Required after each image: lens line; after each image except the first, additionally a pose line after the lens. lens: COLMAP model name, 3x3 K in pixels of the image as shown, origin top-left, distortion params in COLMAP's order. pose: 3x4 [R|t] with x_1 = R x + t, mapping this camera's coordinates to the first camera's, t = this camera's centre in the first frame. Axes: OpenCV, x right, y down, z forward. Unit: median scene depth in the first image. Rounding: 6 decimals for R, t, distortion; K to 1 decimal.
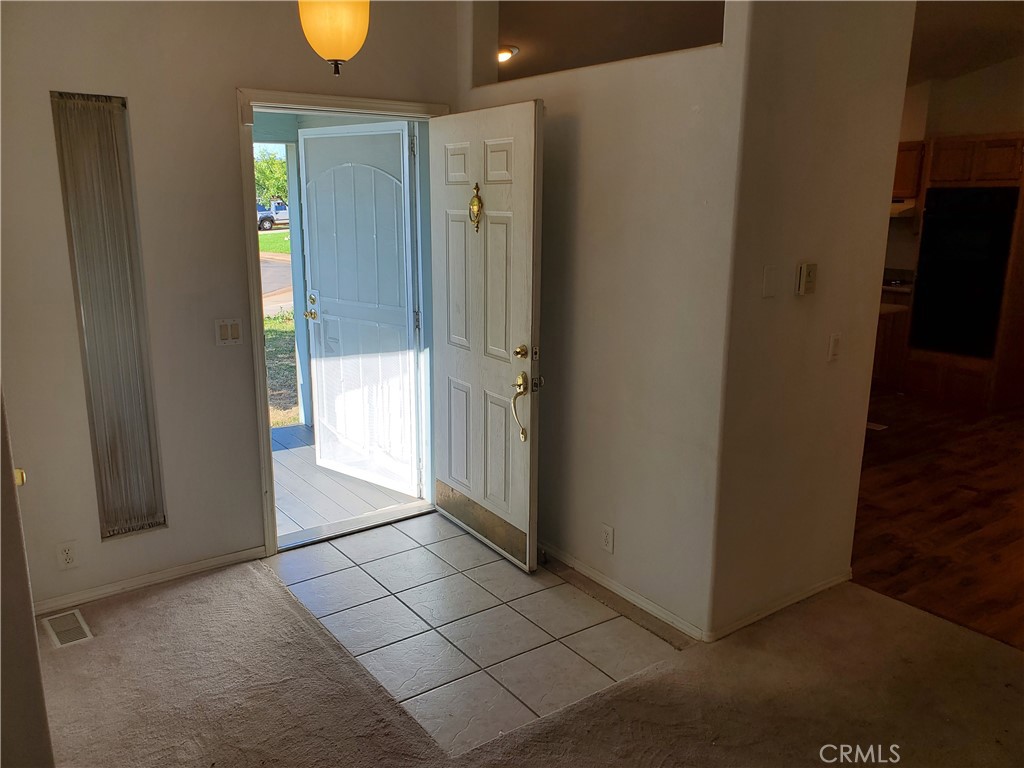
lens RADIAL K [[802.4, 0, 512.0], [0, 802.4, 384.0], [0, 0, 1]] dist [0.031118, 0.003944]
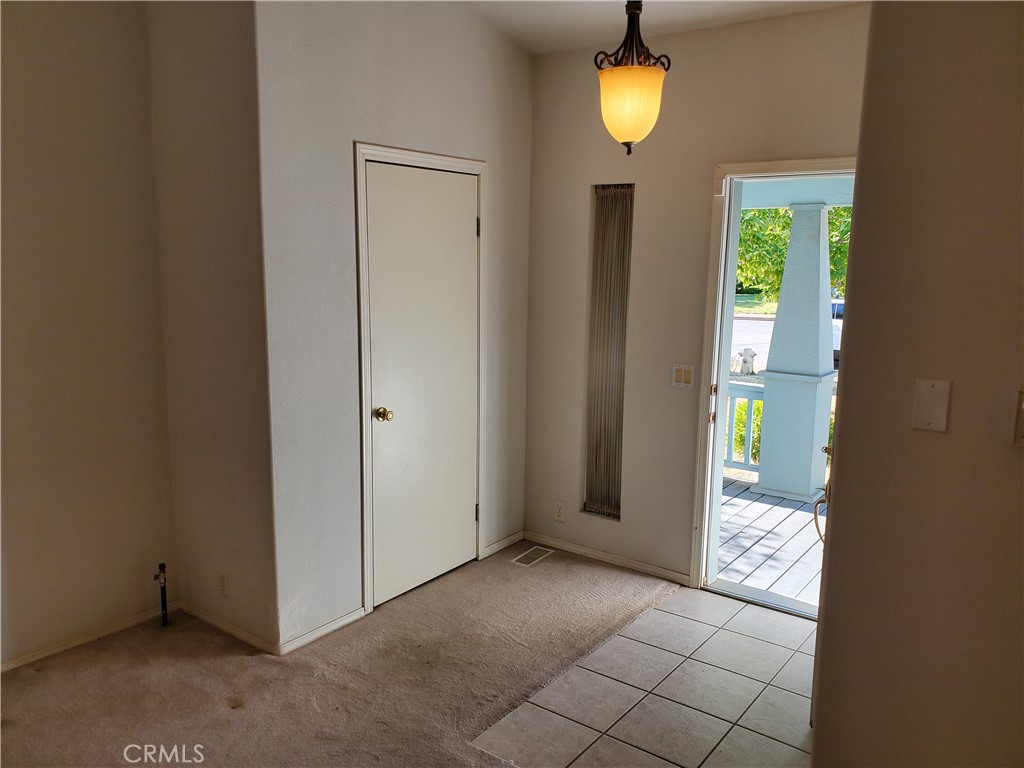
lens RADIAL K [[802.4, 0, 512.0], [0, 802.4, 384.0], [0, 0, 1]] dist [0.031118, 0.003944]
pose [[0.298366, 0.159868, -0.940968, 0.674587], [-0.225919, 0.969686, 0.093112, -0.108895], [0.927329, 0.184801, 0.325438, 0.423862]]
